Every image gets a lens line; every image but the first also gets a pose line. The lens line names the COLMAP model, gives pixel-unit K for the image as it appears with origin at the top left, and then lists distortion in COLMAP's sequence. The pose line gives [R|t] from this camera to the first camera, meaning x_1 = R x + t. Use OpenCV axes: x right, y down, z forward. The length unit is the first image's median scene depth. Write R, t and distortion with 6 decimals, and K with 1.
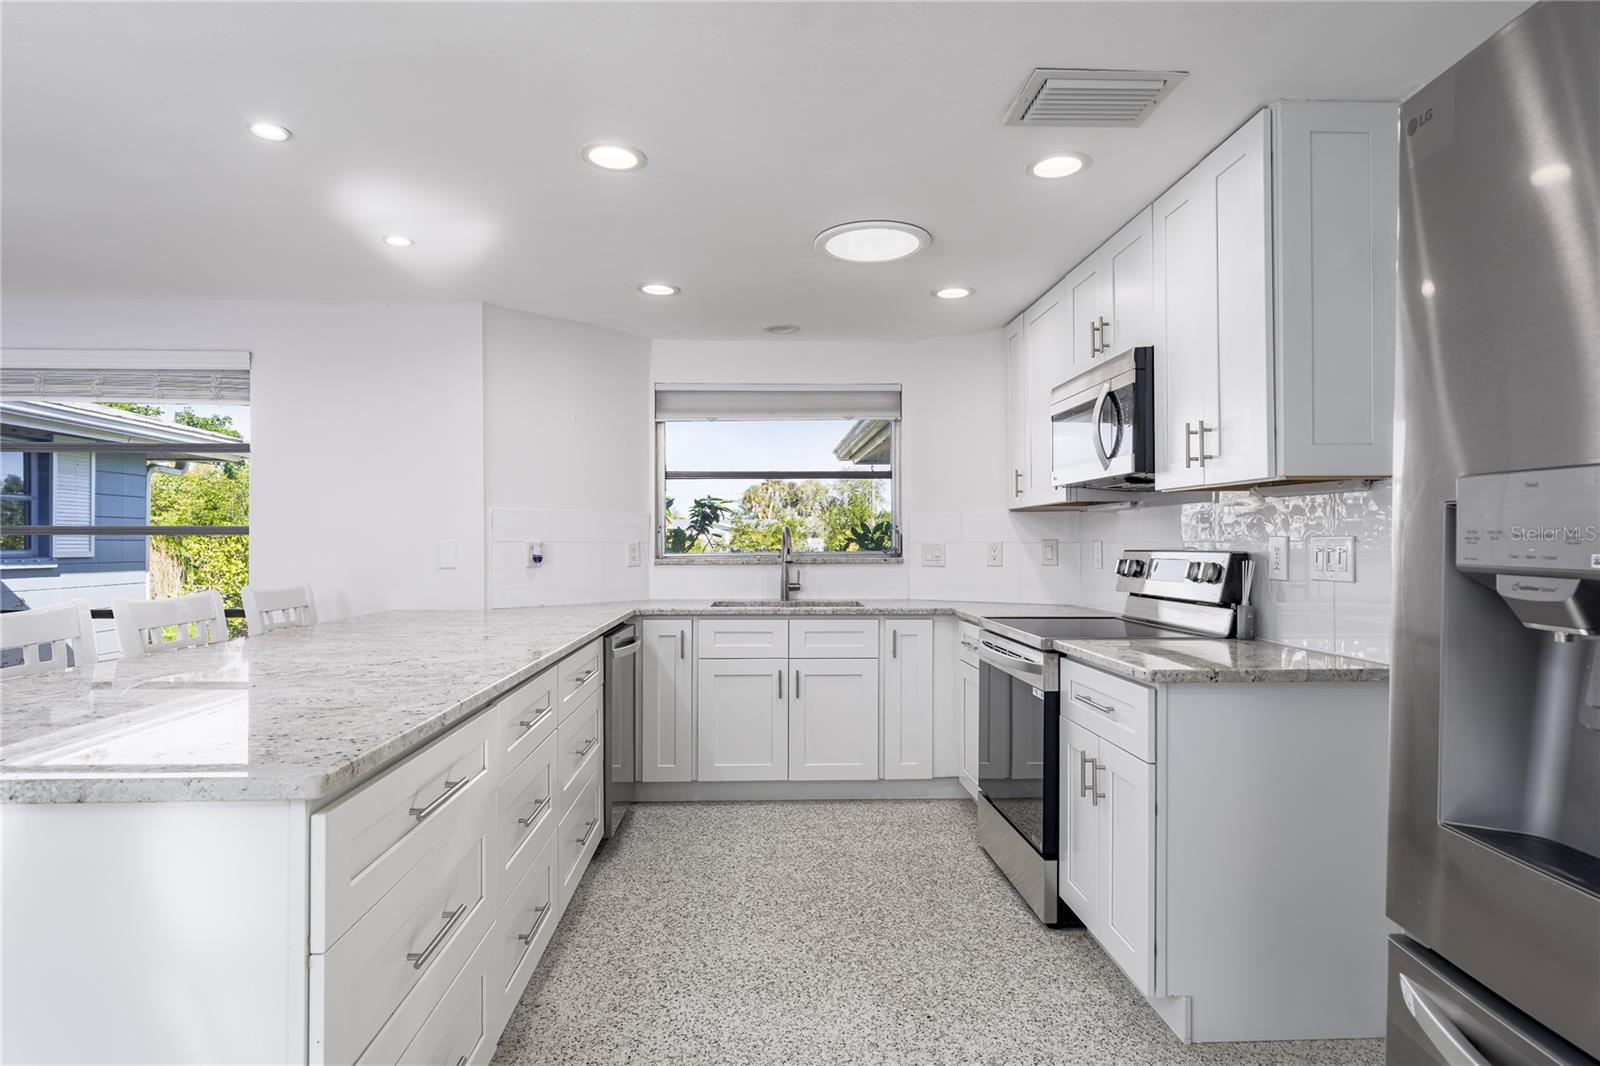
lens RADIAL K [[853.4, 0, 792.2], [0, 853.4, 535.5], [0, 0, 1]] dist [-0.000192, 0.000787]
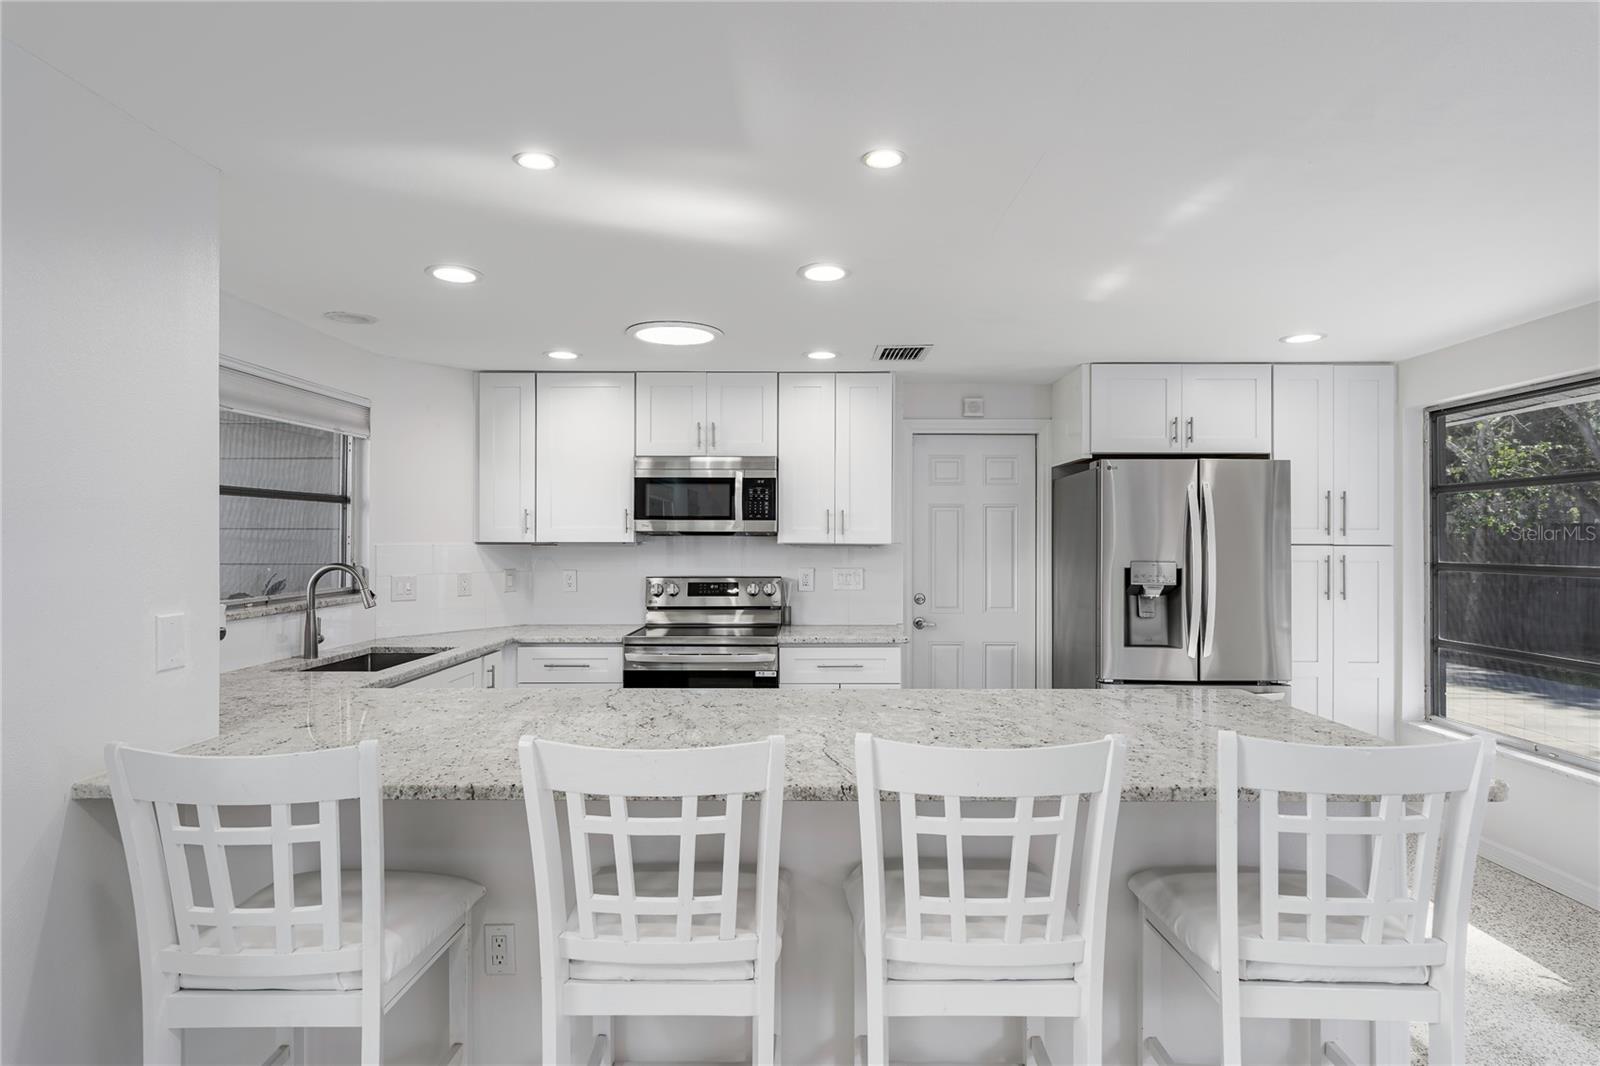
lens RADIAL K [[852.0, 0, 799.3], [0, 852.0, 534.0], [0, 0, 1]] dist [-0.005185, -0.000139]
pose [[0.052164, 0.006994, 0.998614, -0.749118], [-0.009695, 0.999932, -0.006497, -0.036178], [-0.998591, -0.009342, 0.052229, 0.514260]]
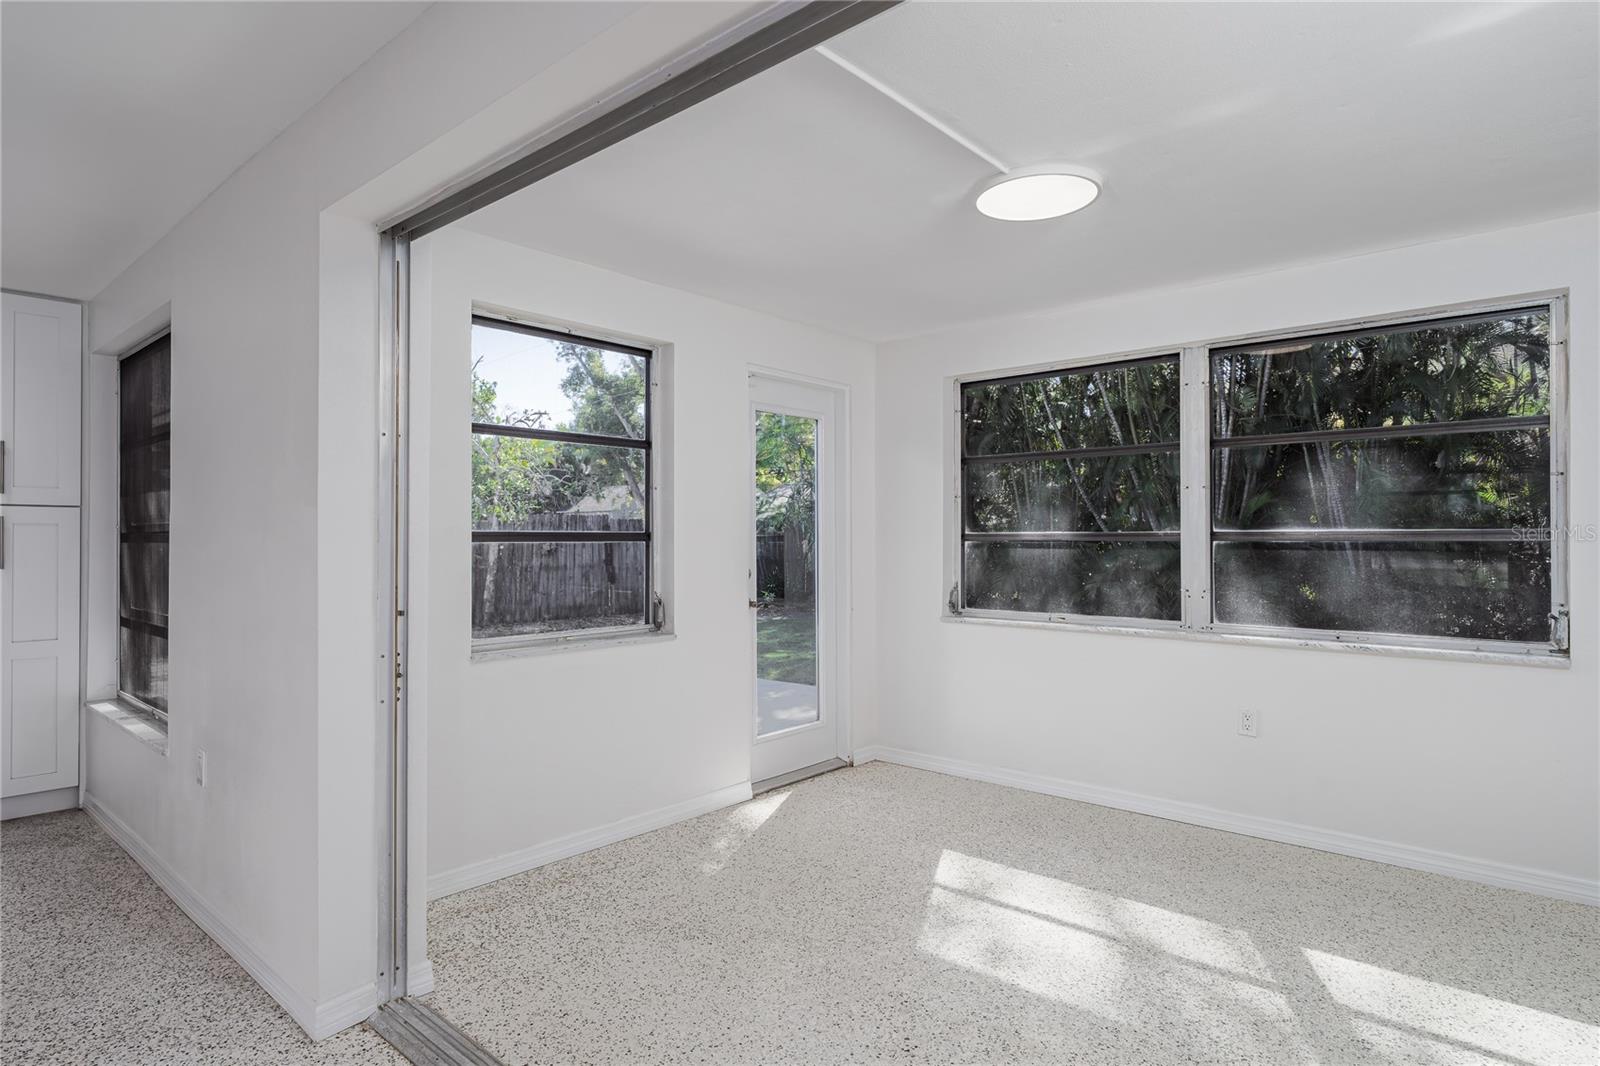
lens RADIAL K [[868.0, 0, 795.5], [0, 868.0, 534.1], [0, 0, 1]] dist [-0.002239, 0.000836]
pose [[-0.717248, 0.002113, 0.696815, -0.872303], [-0.006239, 0.999936, -0.009455, -0.004860], [-0.696790, -0.011129, -0.717189, 0.030644]]
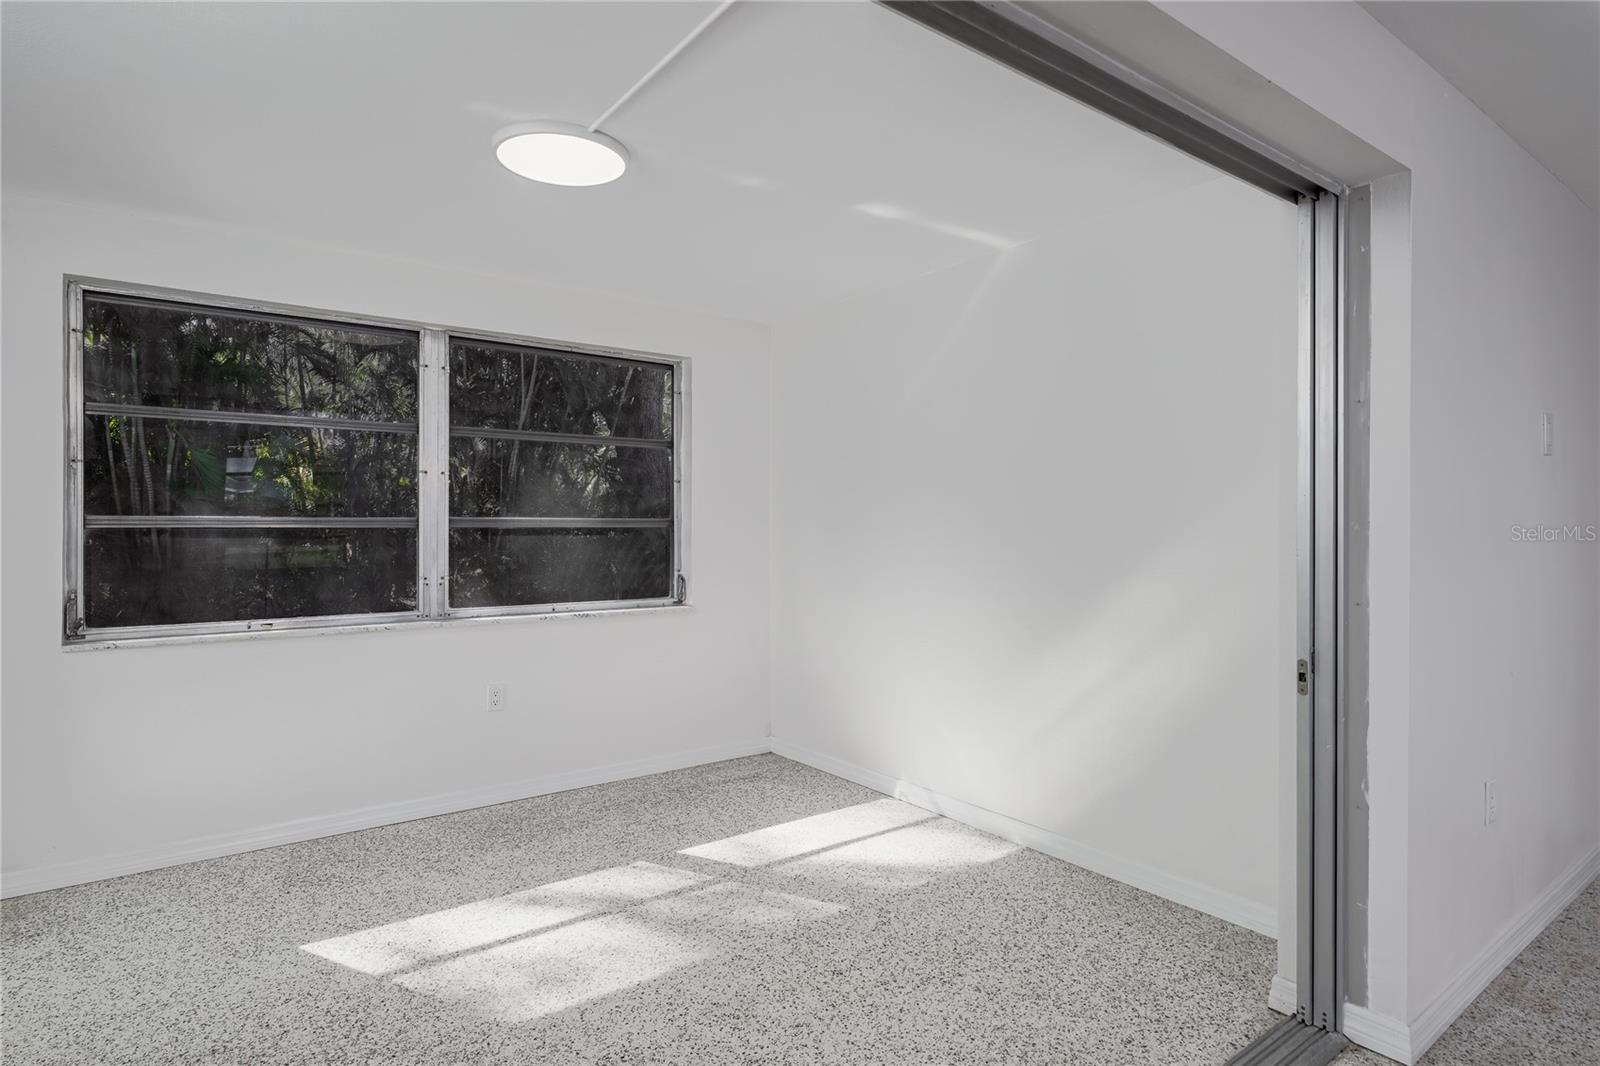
lens RADIAL K [[868.0, 0, 795.5], [0, 868.0, 534.1], [0, 0, 1]] dist [-0.002239, 0.000836]
pose [[-0.827251, 0.001960, -0.561830, -0.383109], [0.001580, 0.999998, 0.001162, -0.002989], [0.561831, 0.000074, -0.827252, 0.032863]]
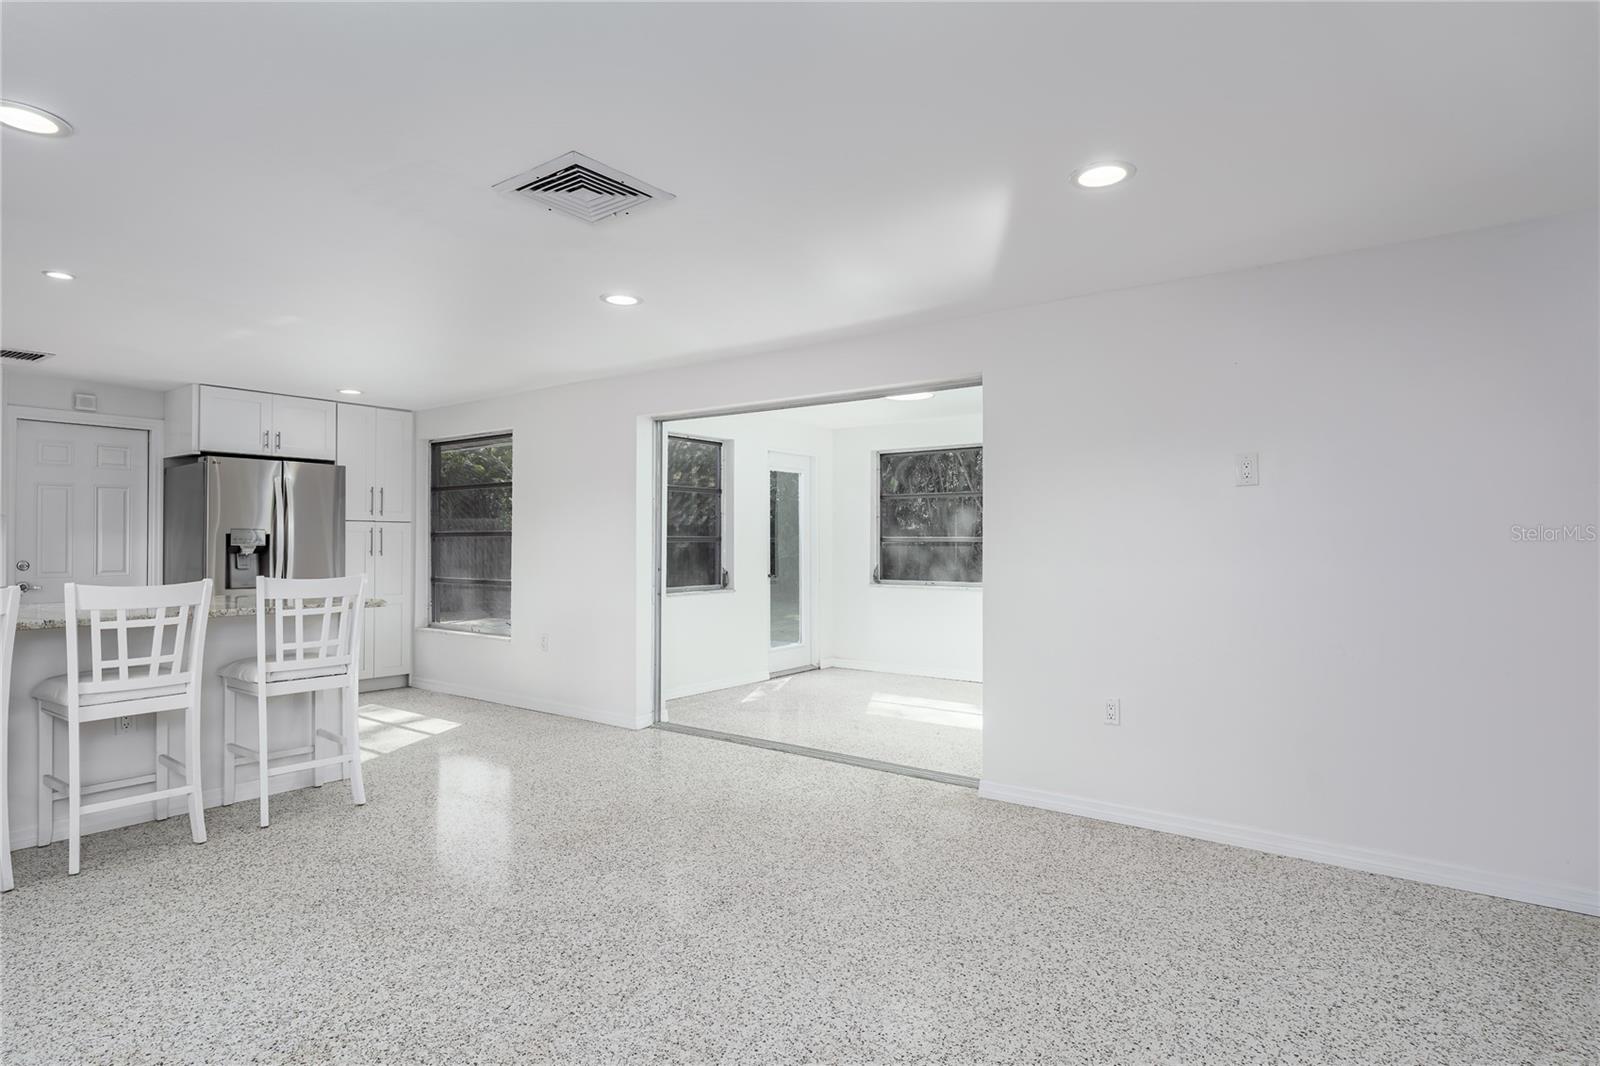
lens RADIAL K [[853.4, 0, 792.2], [0, 853.4, 535.5], [0, 0, 1]] dist [-0.000192, 0.000787]
pose [[-0.772267, 0.003577, 0.635288, -1.298155], [-0.006953, 0.999877, -0.014081, 0.004990], [-0.635260, -0.015292, -0.772147, 0.665368]]
